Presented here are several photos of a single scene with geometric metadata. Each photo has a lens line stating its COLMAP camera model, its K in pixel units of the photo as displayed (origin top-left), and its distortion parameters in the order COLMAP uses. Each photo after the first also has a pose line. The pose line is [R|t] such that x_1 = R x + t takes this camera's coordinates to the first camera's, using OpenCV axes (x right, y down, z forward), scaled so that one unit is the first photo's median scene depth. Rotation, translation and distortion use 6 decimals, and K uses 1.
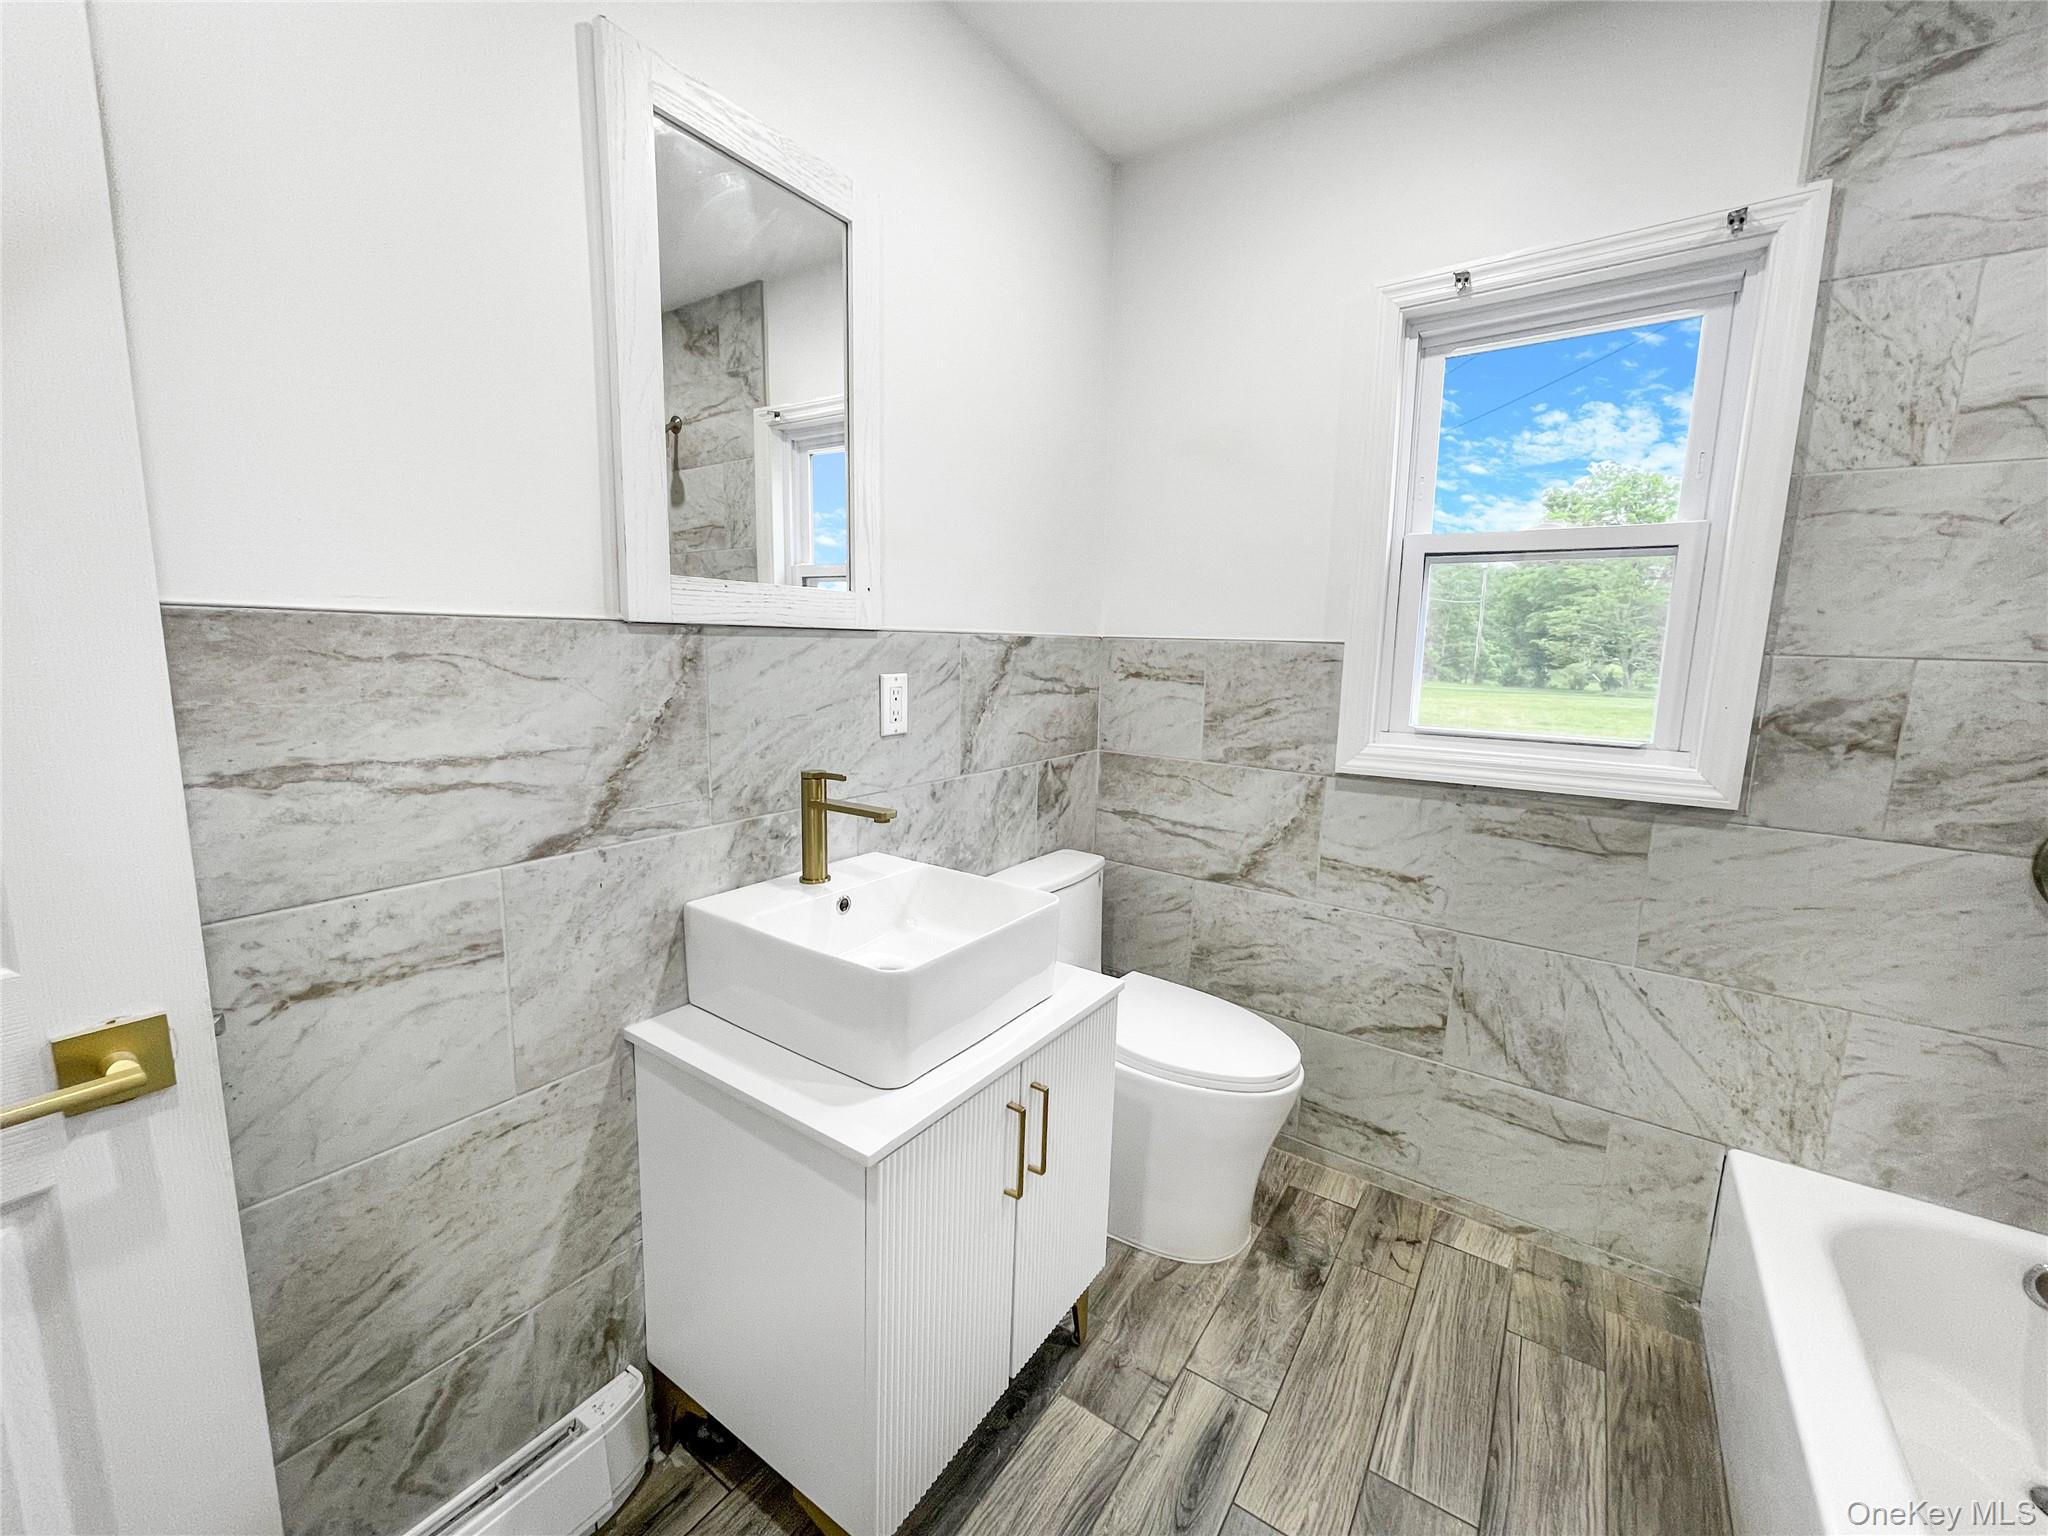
lens RADIAL K [[818.5, 0, 1029.7], [0, 818.5, 764.2], [0, 0, 1]] dist [-0.011508, 0.000836]
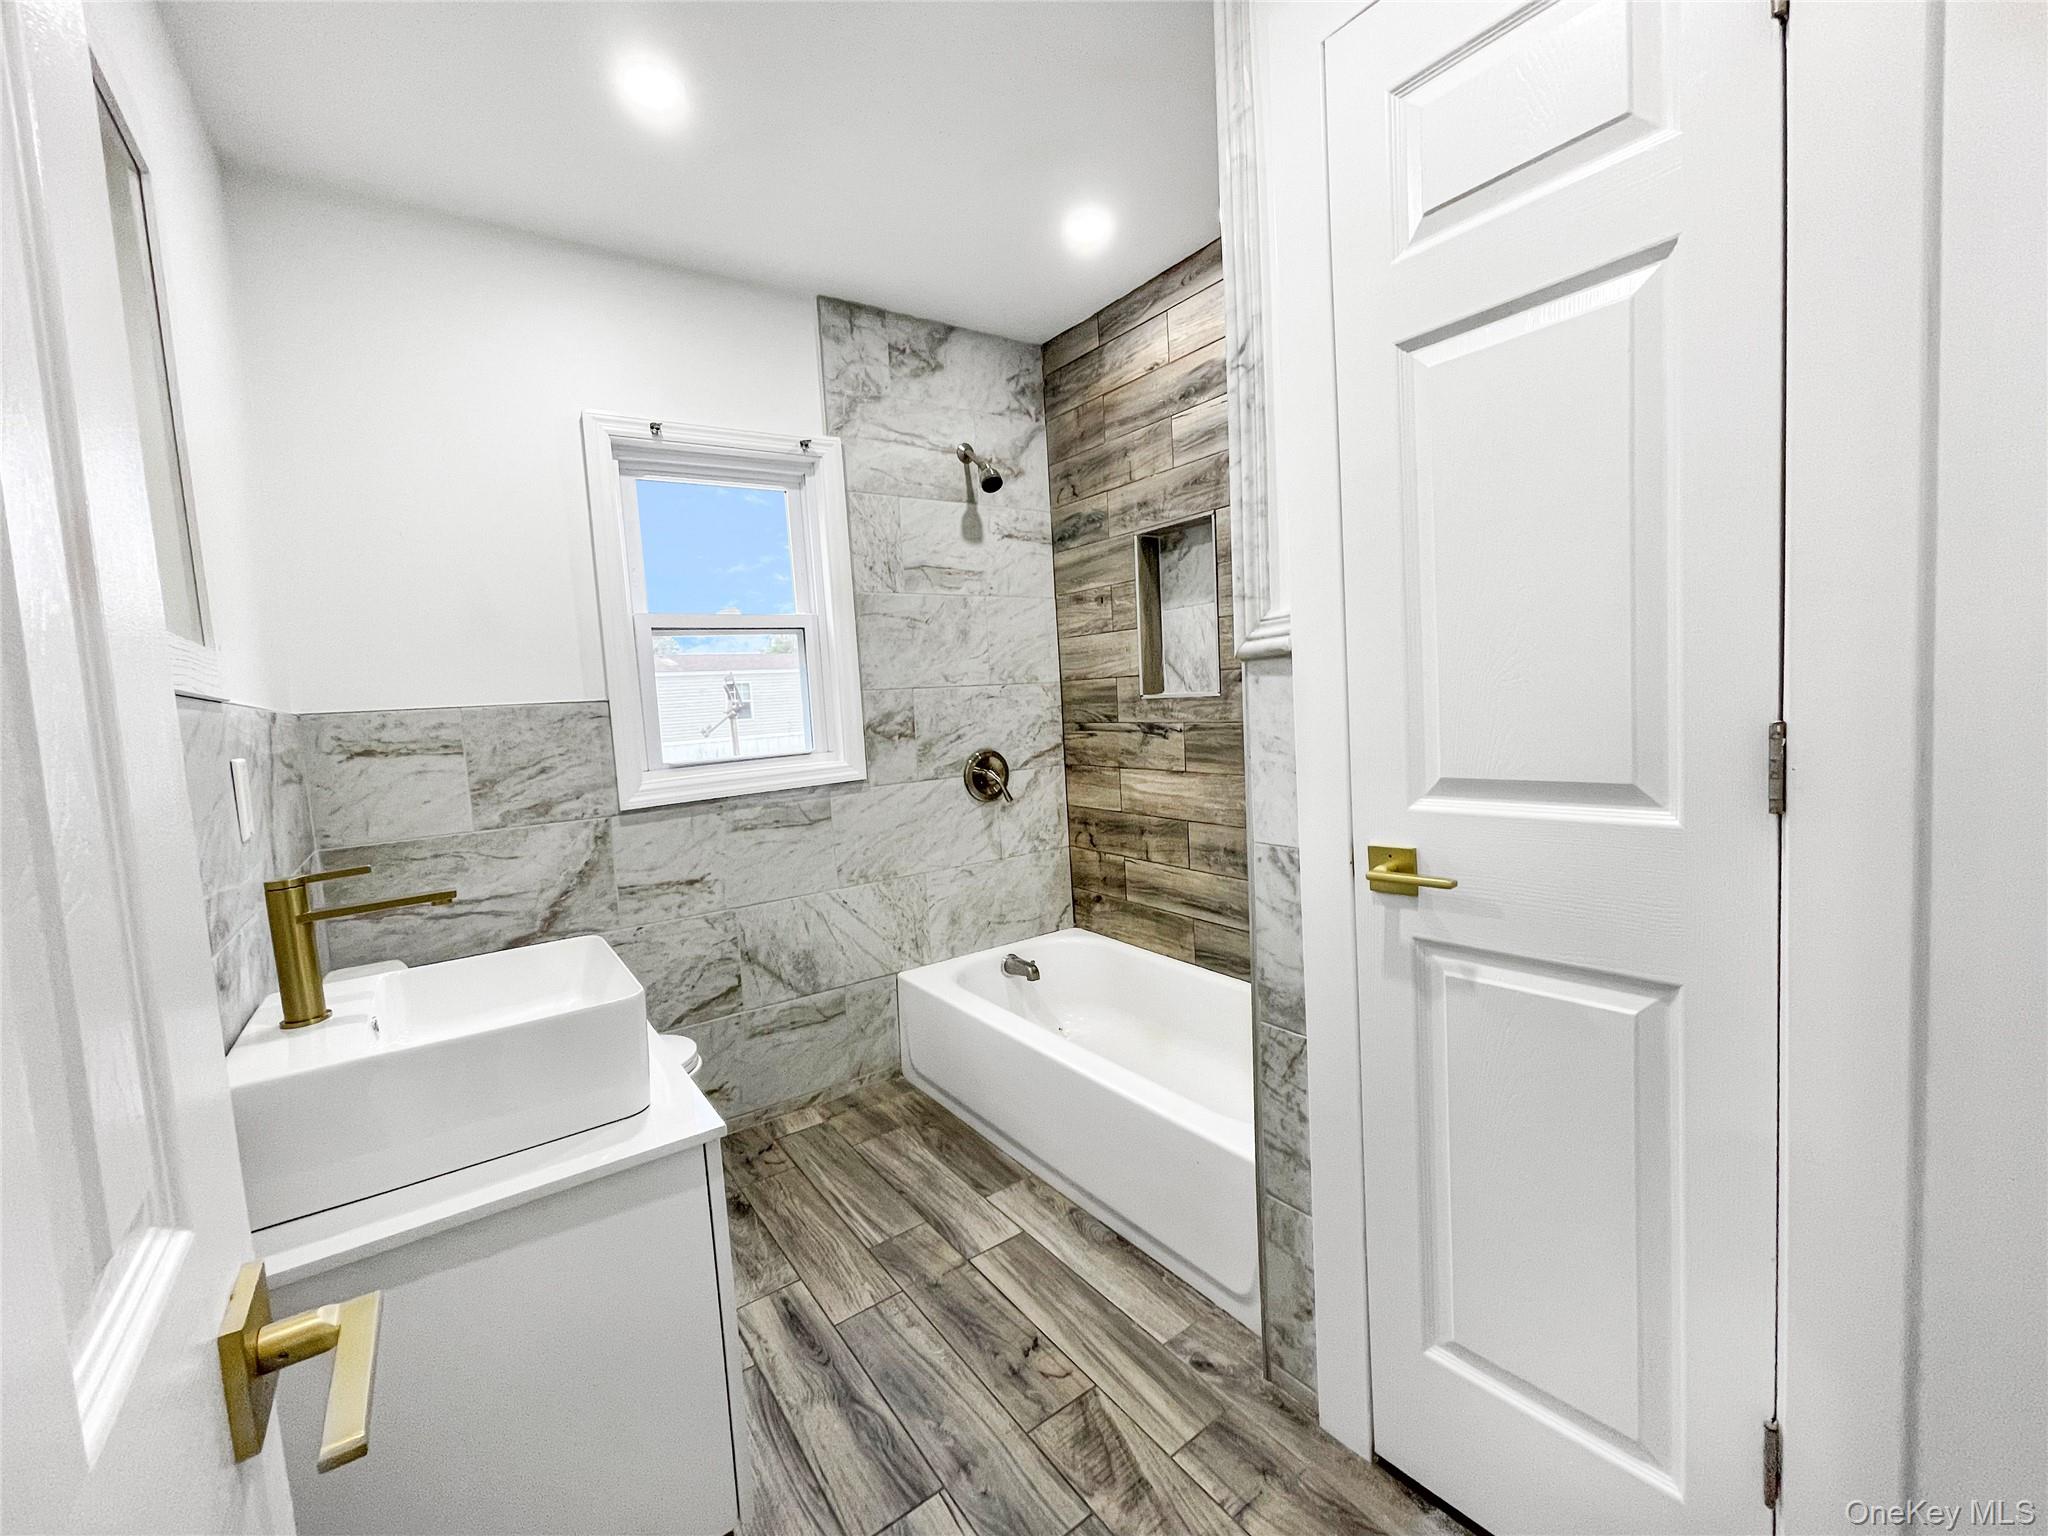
lens RADIAL K [[823.3, 0, 1019.0], [0, 823.3, 765.2], [0, 0, 1]] dist [-0.003441, -0.000012]
pose [[0.336298, -0.118867, 0.934224, -0.559068], [0.207968, 0.976886, 0.049432, 0.006780], [-0.918506, 0.177665, 0.353245, 0.058499]]
